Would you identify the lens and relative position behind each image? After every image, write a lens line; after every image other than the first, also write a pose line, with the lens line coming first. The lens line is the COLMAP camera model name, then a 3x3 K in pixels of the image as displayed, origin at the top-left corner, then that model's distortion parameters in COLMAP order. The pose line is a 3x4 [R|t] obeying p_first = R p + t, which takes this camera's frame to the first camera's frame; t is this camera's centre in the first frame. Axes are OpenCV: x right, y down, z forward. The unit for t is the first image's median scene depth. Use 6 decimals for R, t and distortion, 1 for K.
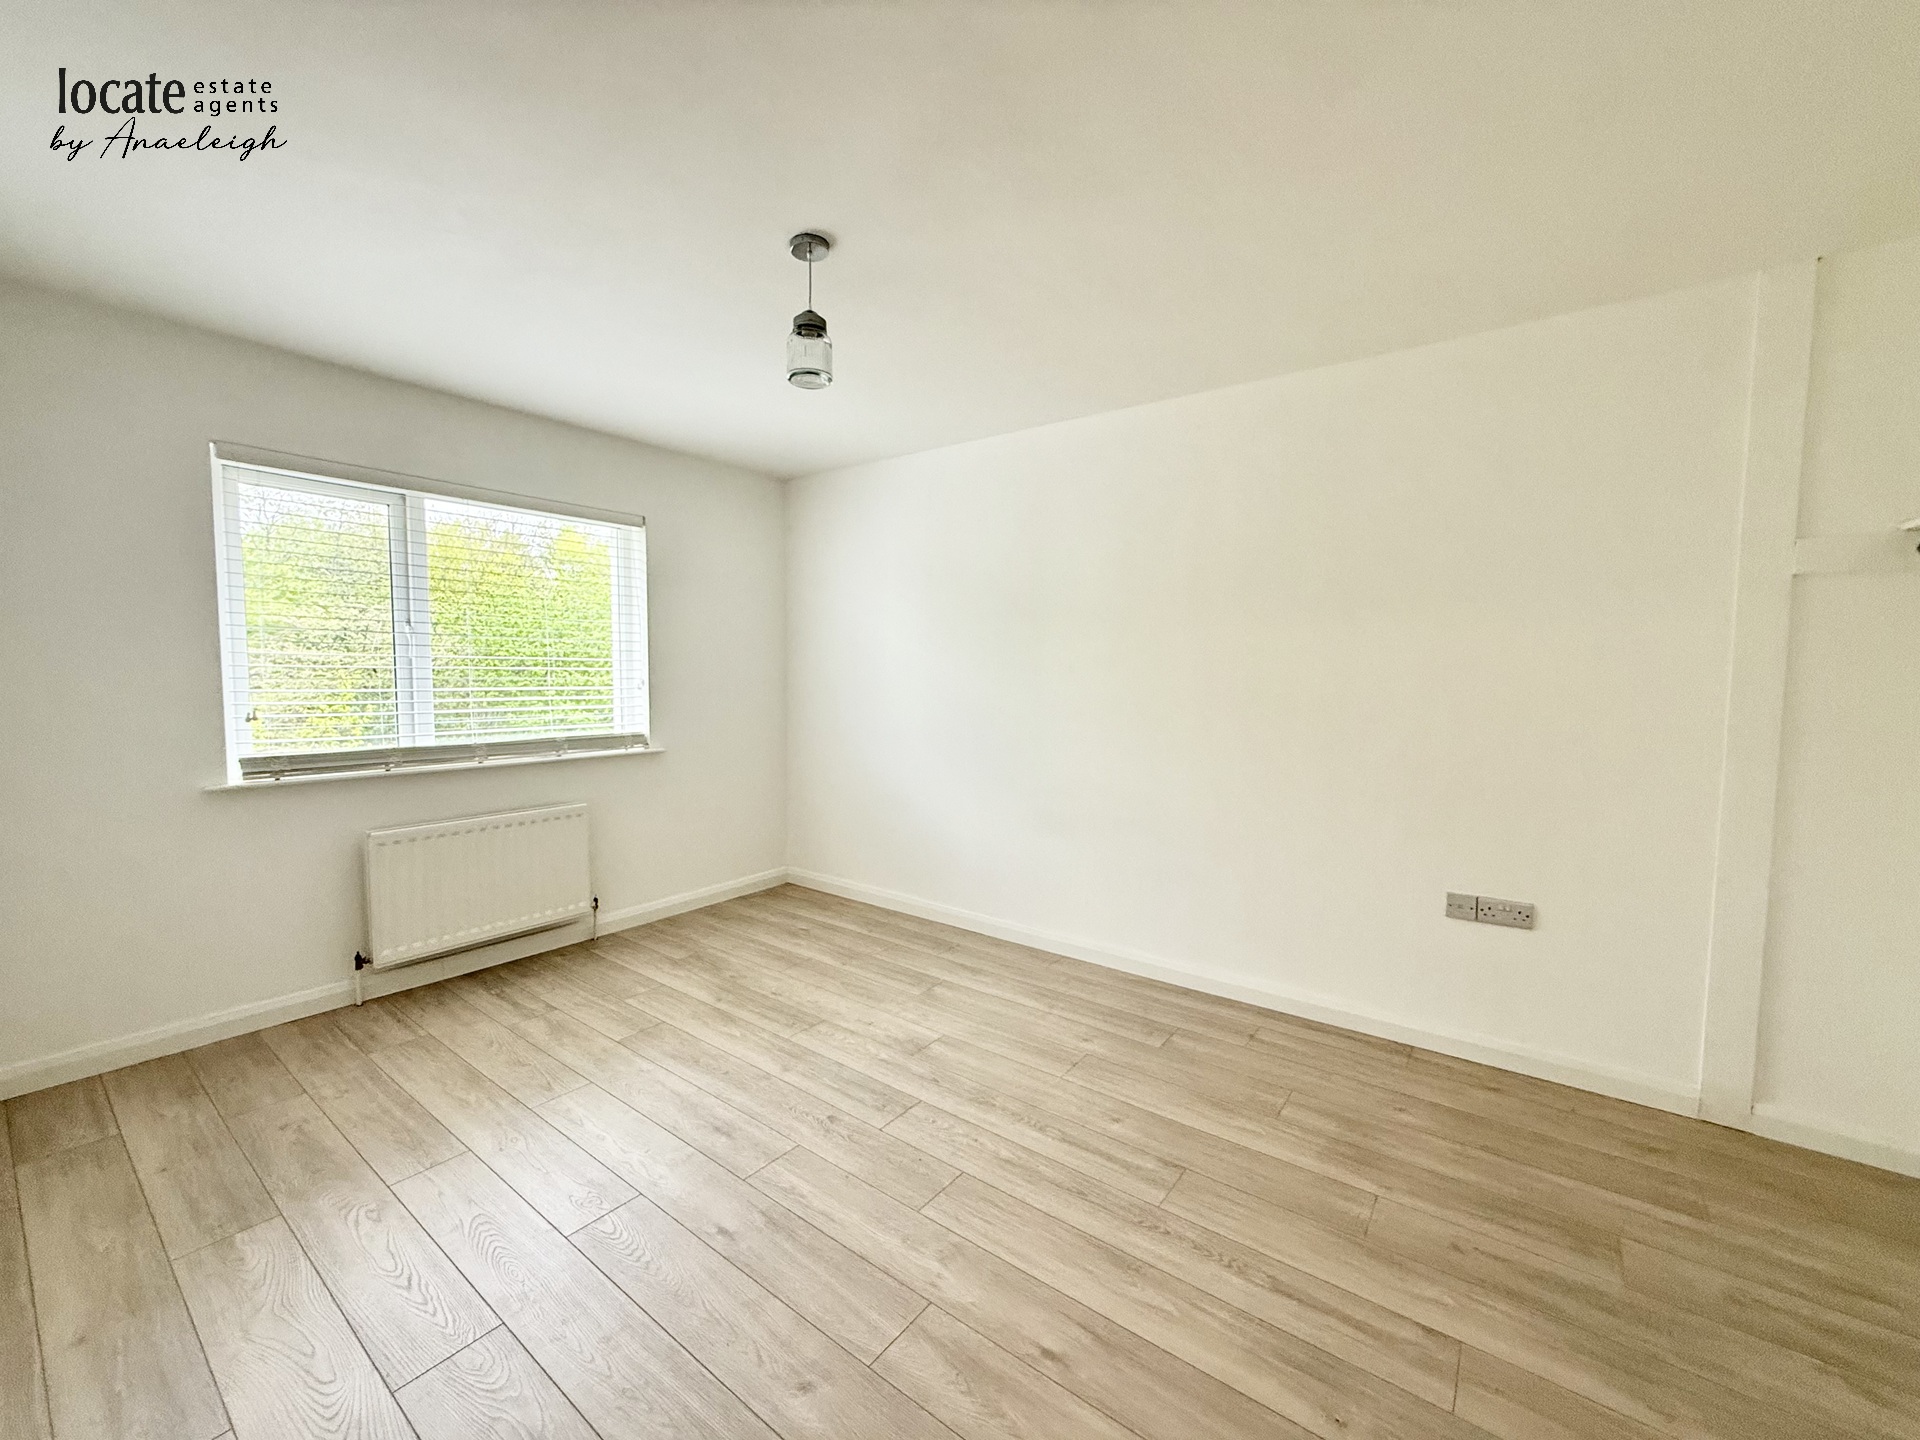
lens RADIAL K [[768.5, 0, 949.8], [0, 768.5, 718.0], [0, 0, 1]] dist [-0.001033, -0.000322]
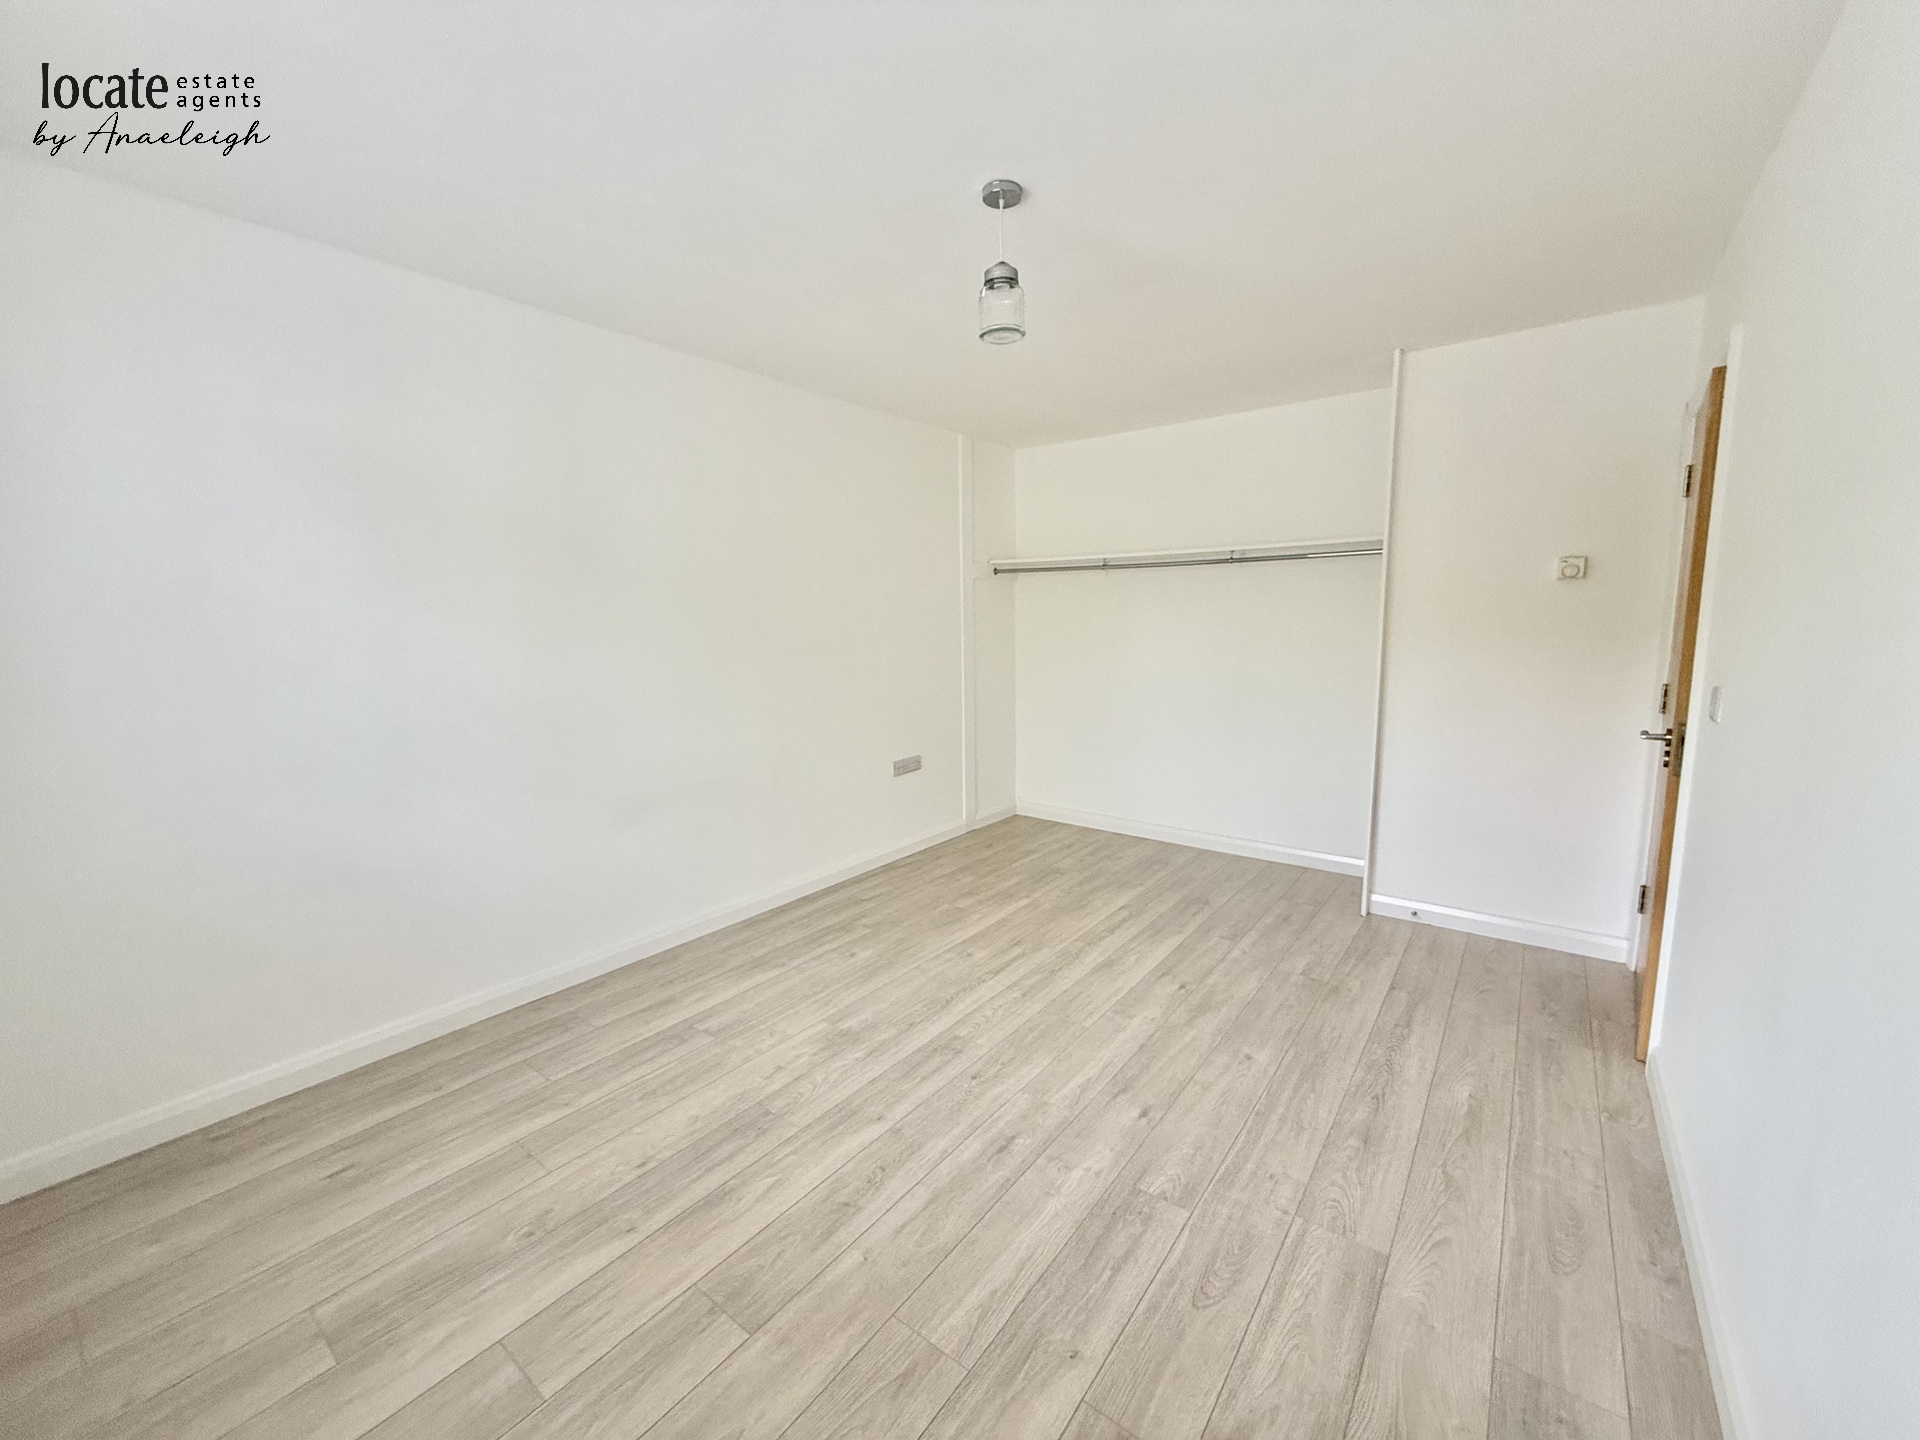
lens RADIAL K [[768.5, 0, 949.8], [0, 768.5, 718.0], [0, 0, 1]] dist [-0.001033, -0.000322]
pose [[0.003864, -0.141444, 0.989939, -0.910577], [0.074347, 0.987247, 0.140769, -0.081804], [-0.997225, 0.073055, 0.014331, 0.814203]]
